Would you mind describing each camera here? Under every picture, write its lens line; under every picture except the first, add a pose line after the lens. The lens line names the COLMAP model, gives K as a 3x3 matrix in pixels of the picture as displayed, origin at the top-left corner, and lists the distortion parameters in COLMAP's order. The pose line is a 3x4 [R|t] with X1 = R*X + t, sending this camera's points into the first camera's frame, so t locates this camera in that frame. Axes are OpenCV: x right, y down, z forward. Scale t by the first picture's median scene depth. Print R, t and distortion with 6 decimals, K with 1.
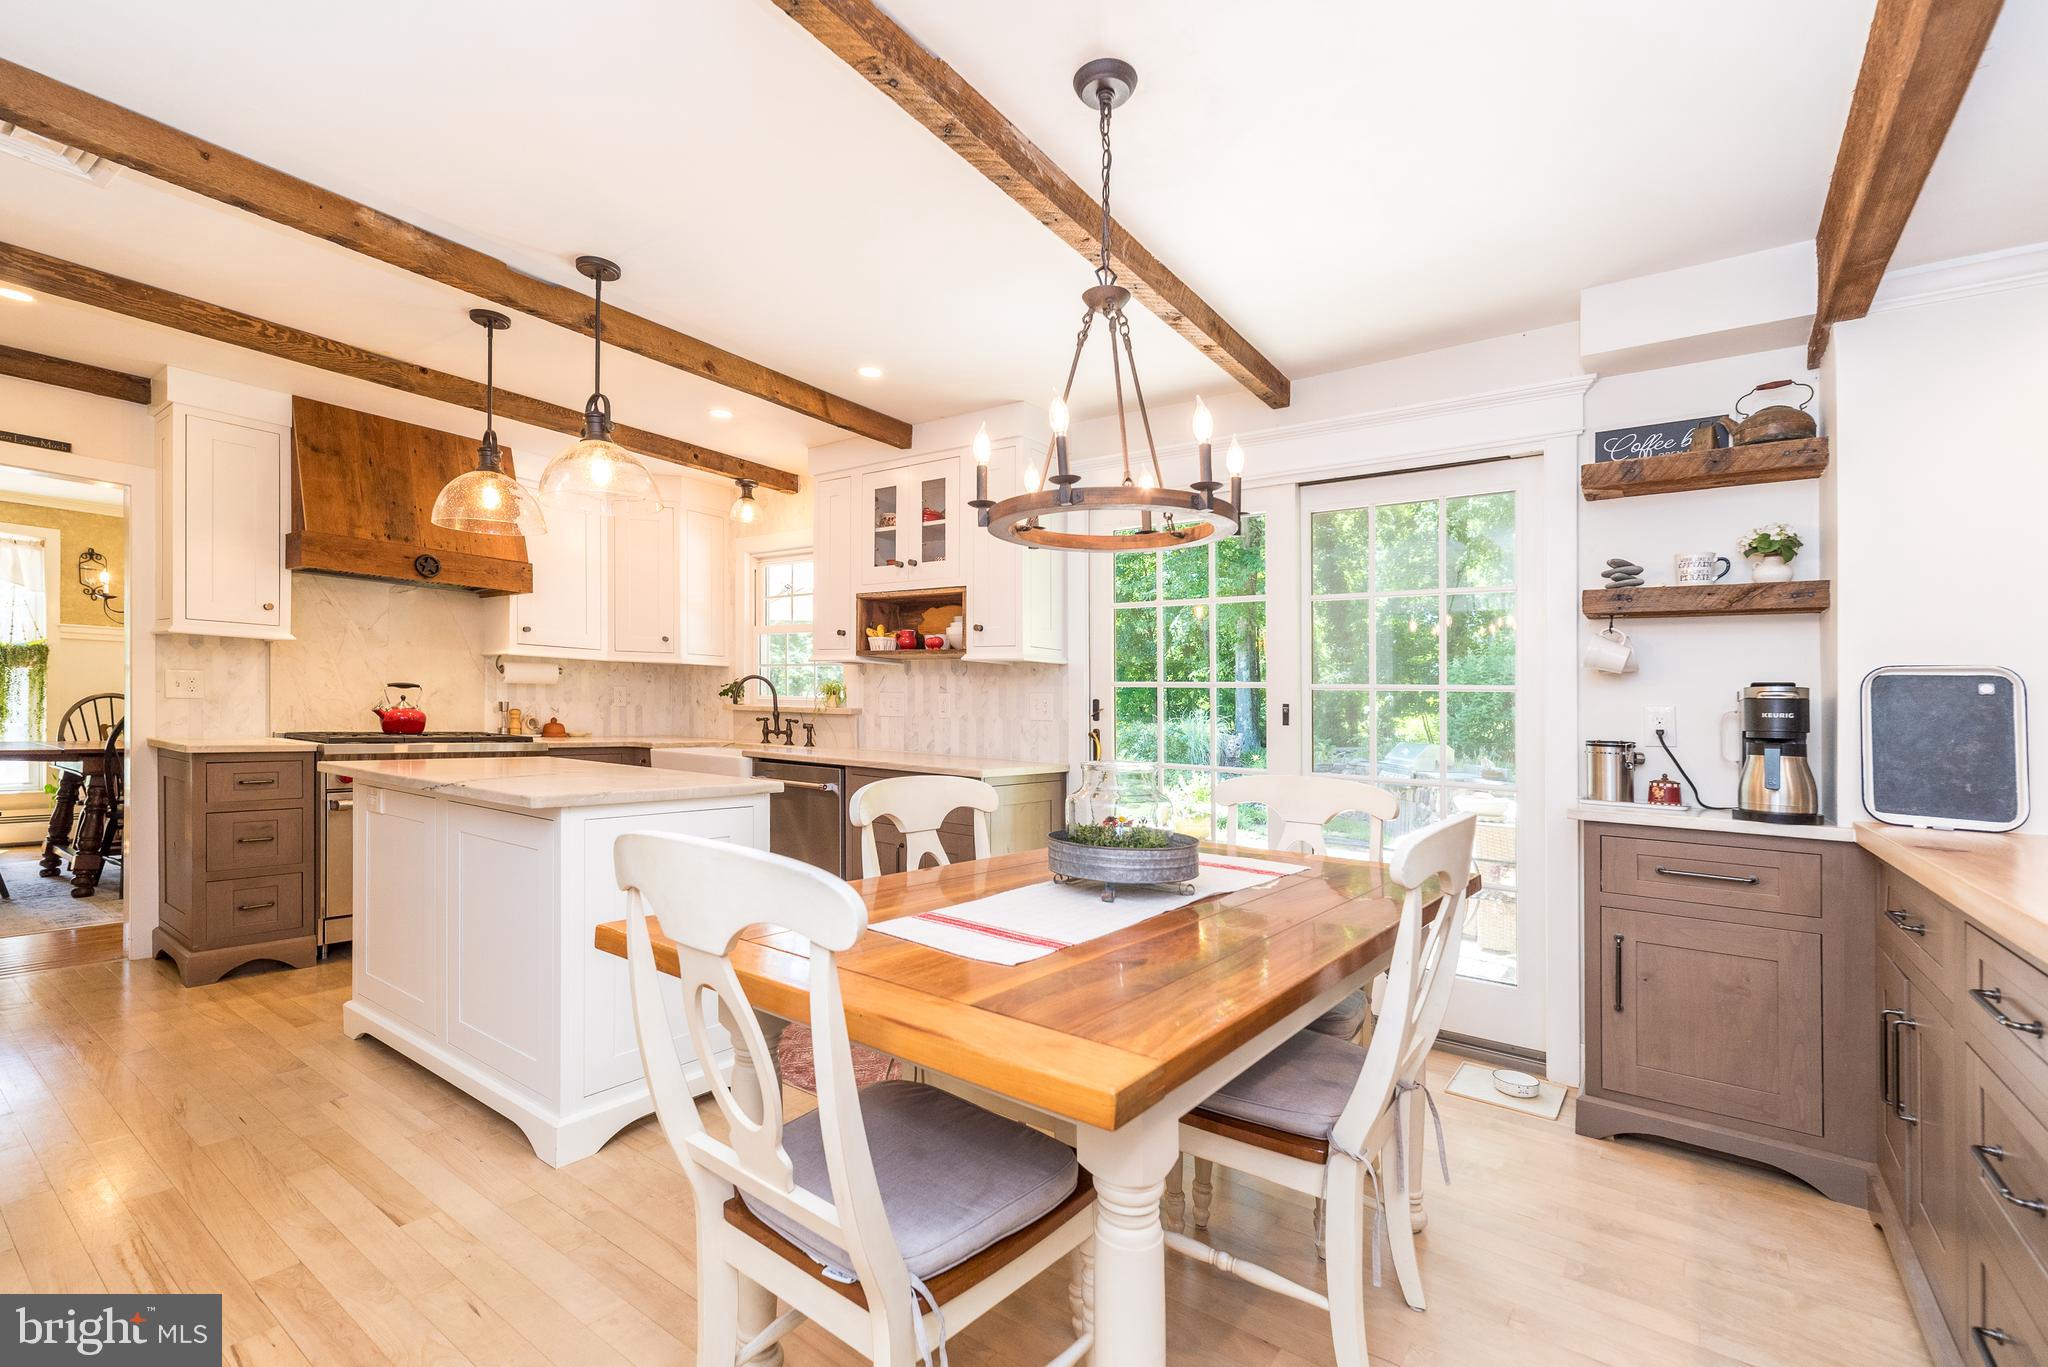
lens RADIAL K [[901.1, 0, 1009.9], [0, 901.1, 738.5], [0, 0, 1]] dist [0.009802, -0.000416]
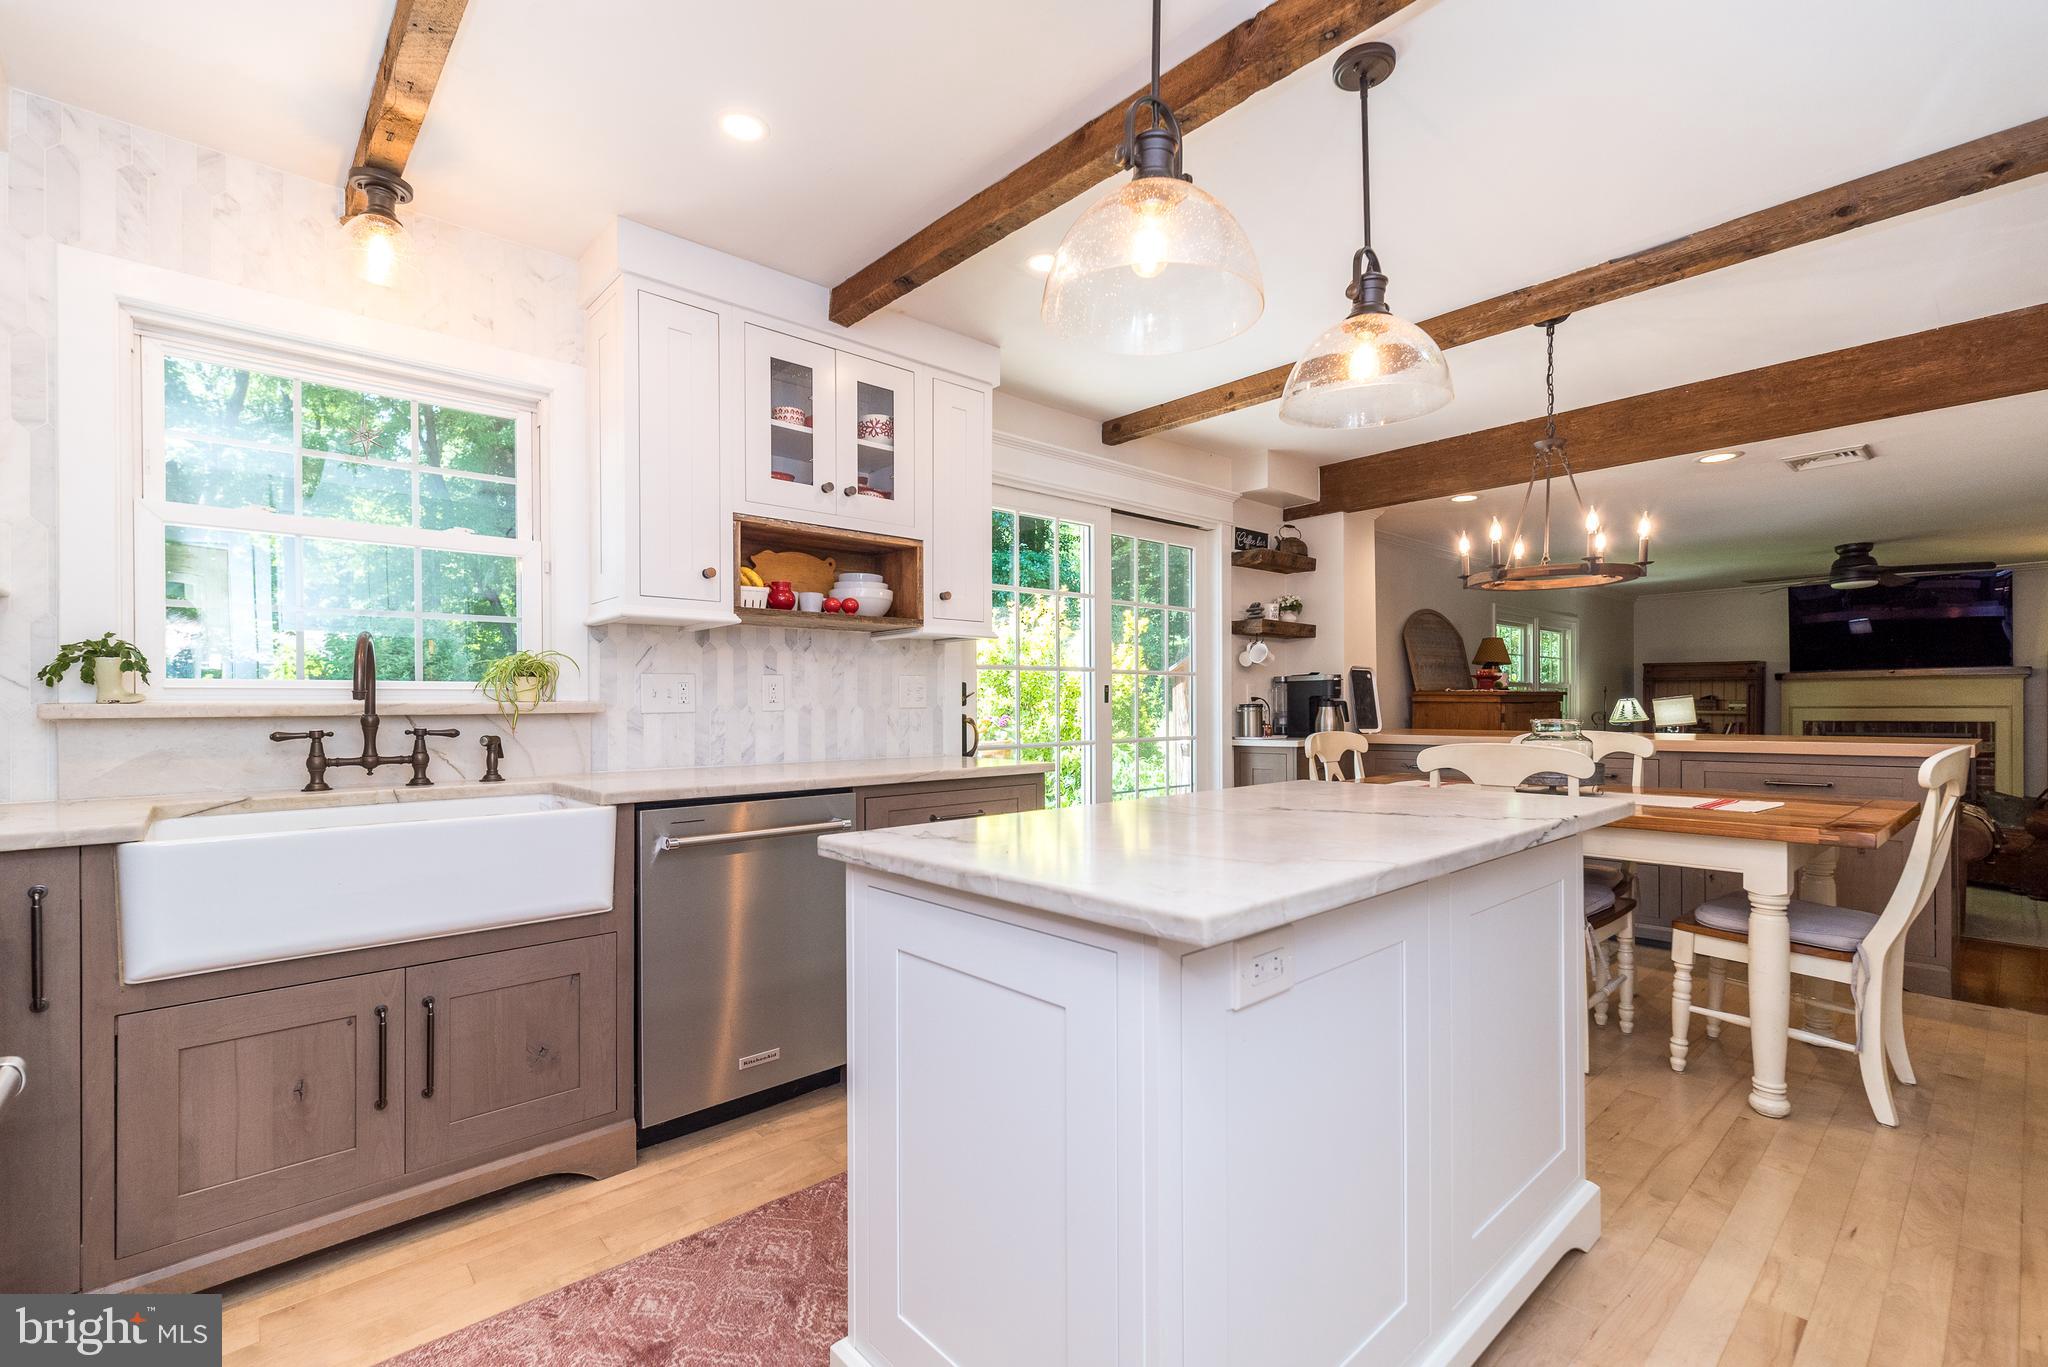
lens RADIAL K [[901.1, 0, 1025.5], [0, 901.1, 707.2], [0, 0, 1]] dist [0.009802, -0.000416]
pose [[0.199152, -0.032247, 0.979438, -0.797994], [0.046690, 0.998636, 0.023386, -0.036873], [-0.978856, 0.041072, 0.200386, 0.749136]]
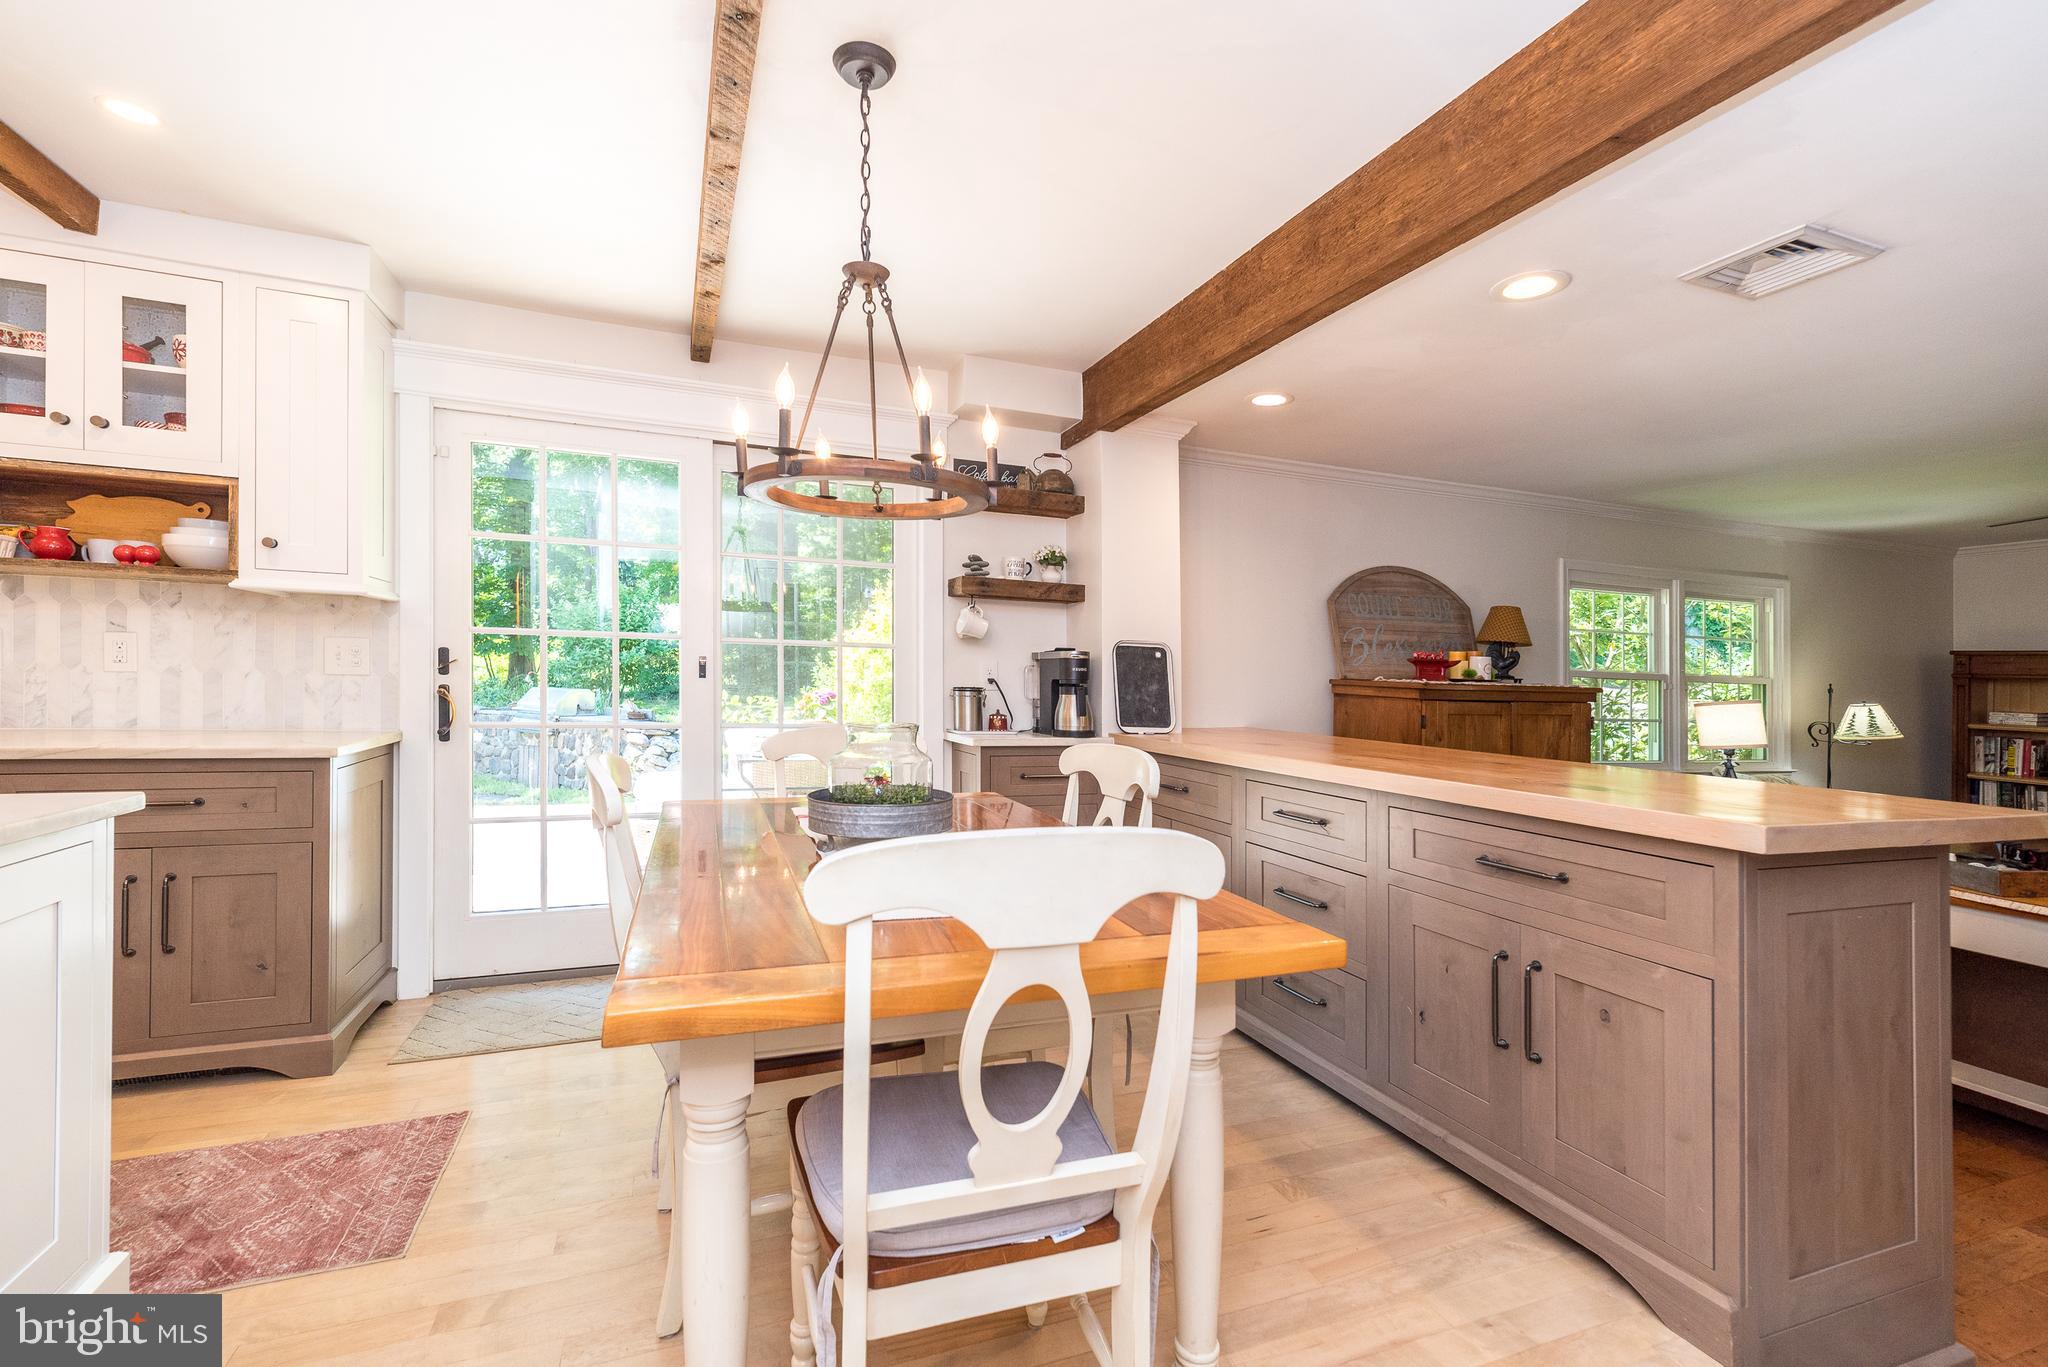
lens RADIAL K [[901.1, 0, 1029.5], [0, 901.1, 682.6], [0, 0, 1]] dist [0.009802, -0.000416]
pose [[0.534658, -0.021337, 0.844799, -0.303073], [0.017067, 0.999750, 0.014449, -0.015151], [-0.844896, 0.006693, 0.534888, 0.133801]]
